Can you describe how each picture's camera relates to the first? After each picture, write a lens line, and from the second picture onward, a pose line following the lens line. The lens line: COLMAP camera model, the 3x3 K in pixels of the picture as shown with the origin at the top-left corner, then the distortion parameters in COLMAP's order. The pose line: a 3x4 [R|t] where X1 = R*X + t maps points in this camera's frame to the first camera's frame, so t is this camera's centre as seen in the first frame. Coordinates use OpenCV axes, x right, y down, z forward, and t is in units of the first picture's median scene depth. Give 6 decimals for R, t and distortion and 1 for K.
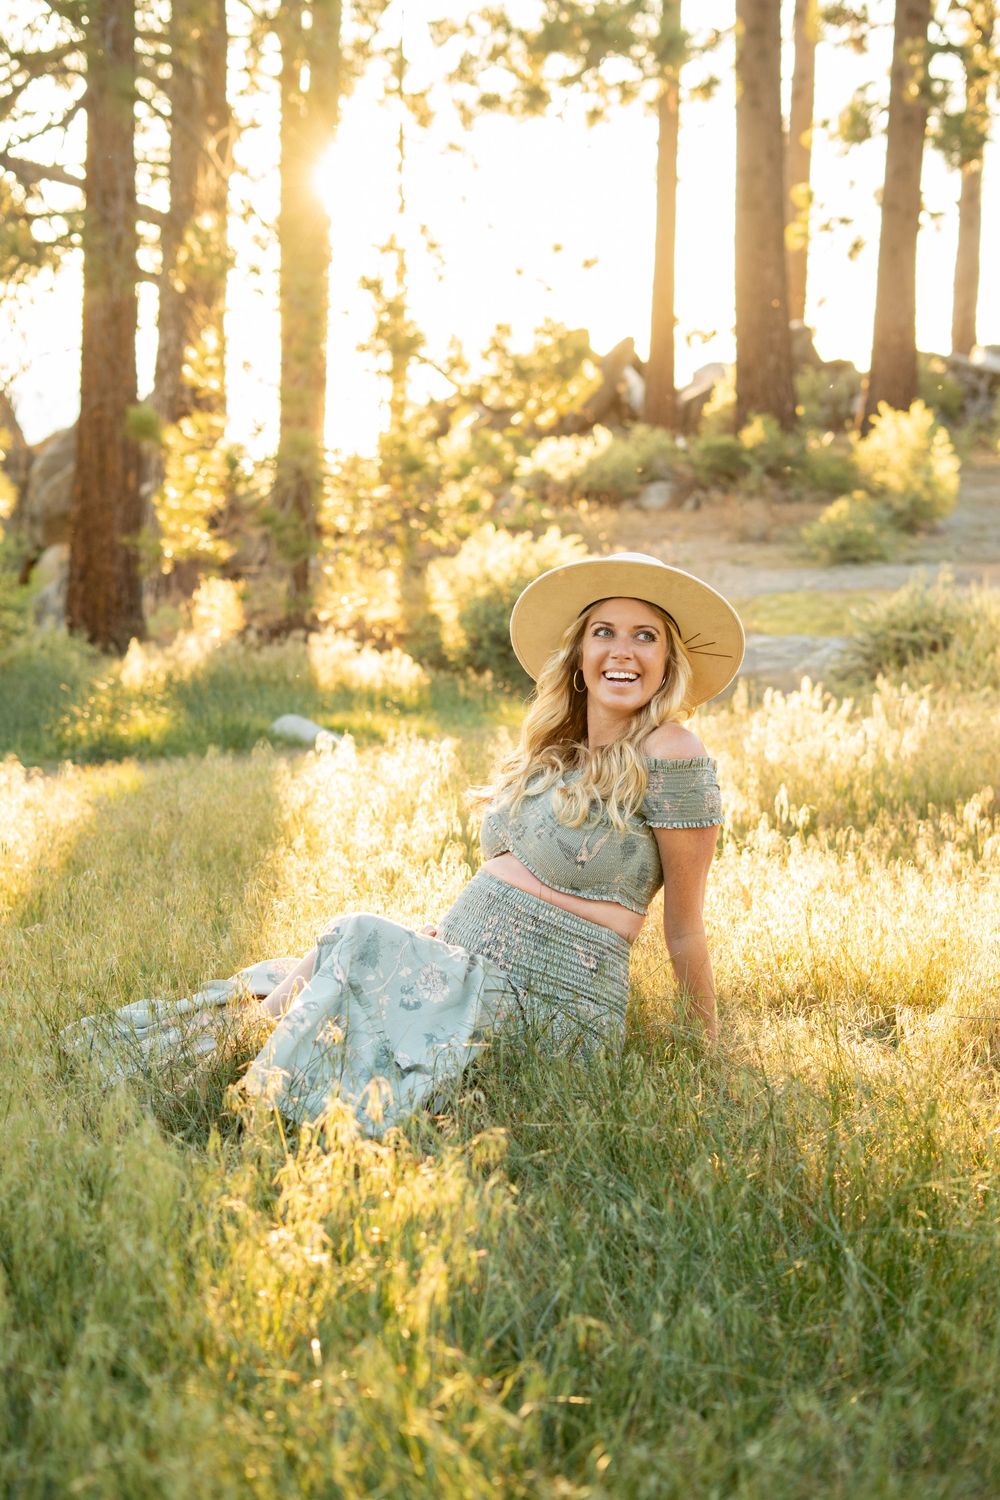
lens RADIAL K [[2178.3, 0, 500.4], [0, 2178.3, 750.4], [0, 0, 1]] dist [-0.053620, 0.000000]
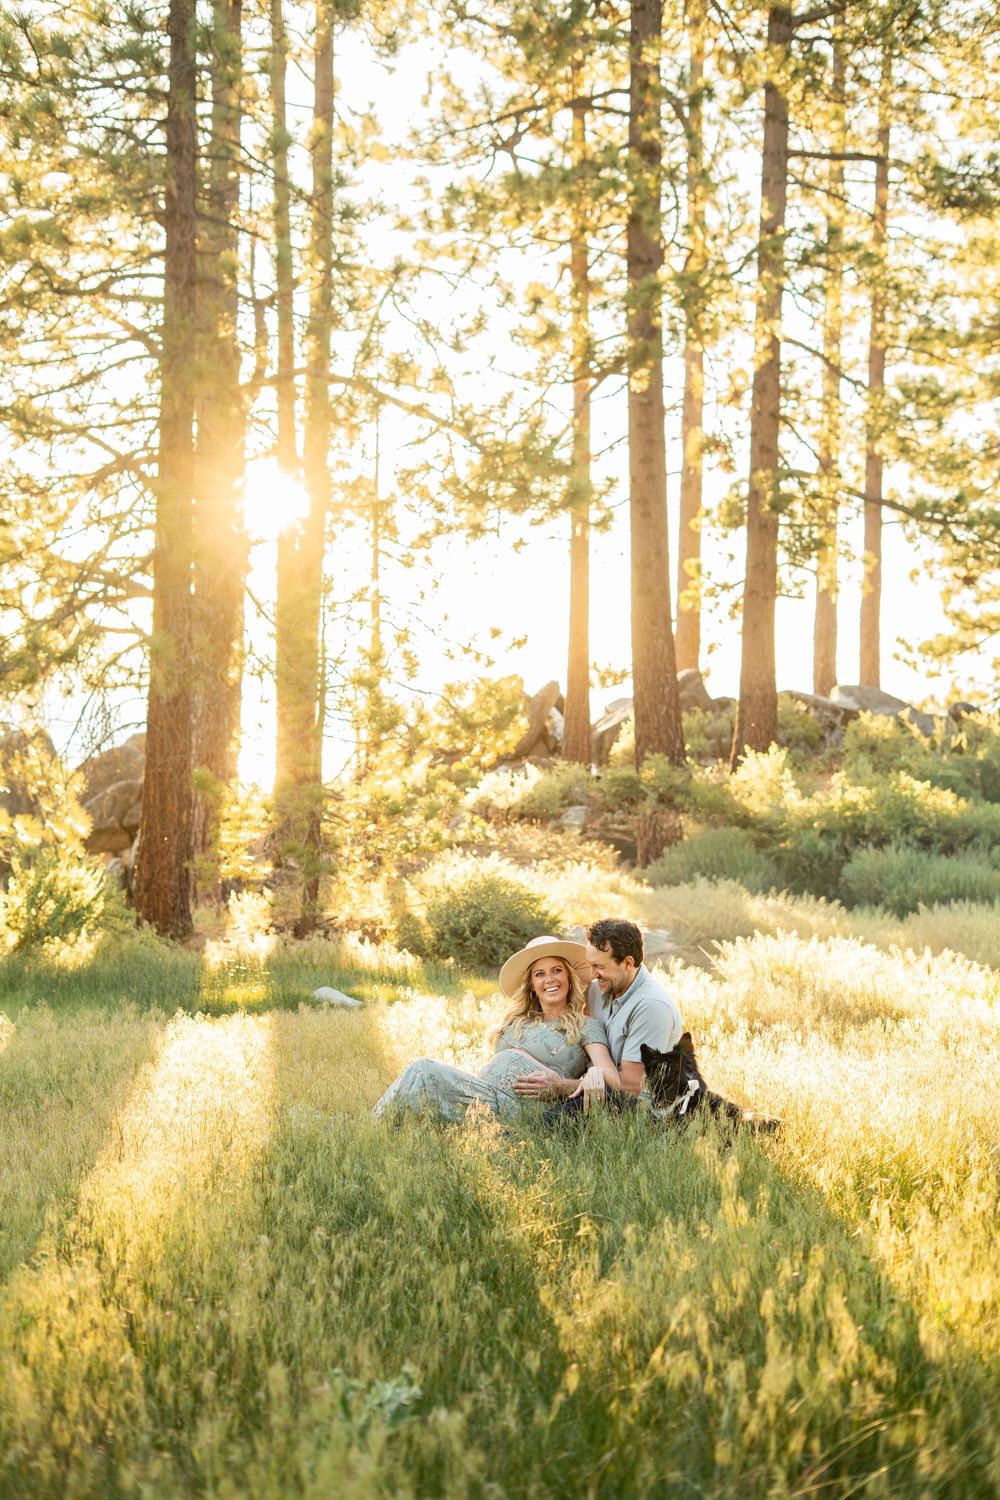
lens RADIAL K [[2178.3, 0, 501.1], [0, 2178.3, 751.4], [0, 0, 1]] dist [-0.053620, 0.000000]
pose [[0.999480, -0.004348, 0.031954, -0.012072], [0.008394, 0.991788, -0.127619, 0.007784], [-0.031137, 0.127821, 0.991308, -0.274674]]
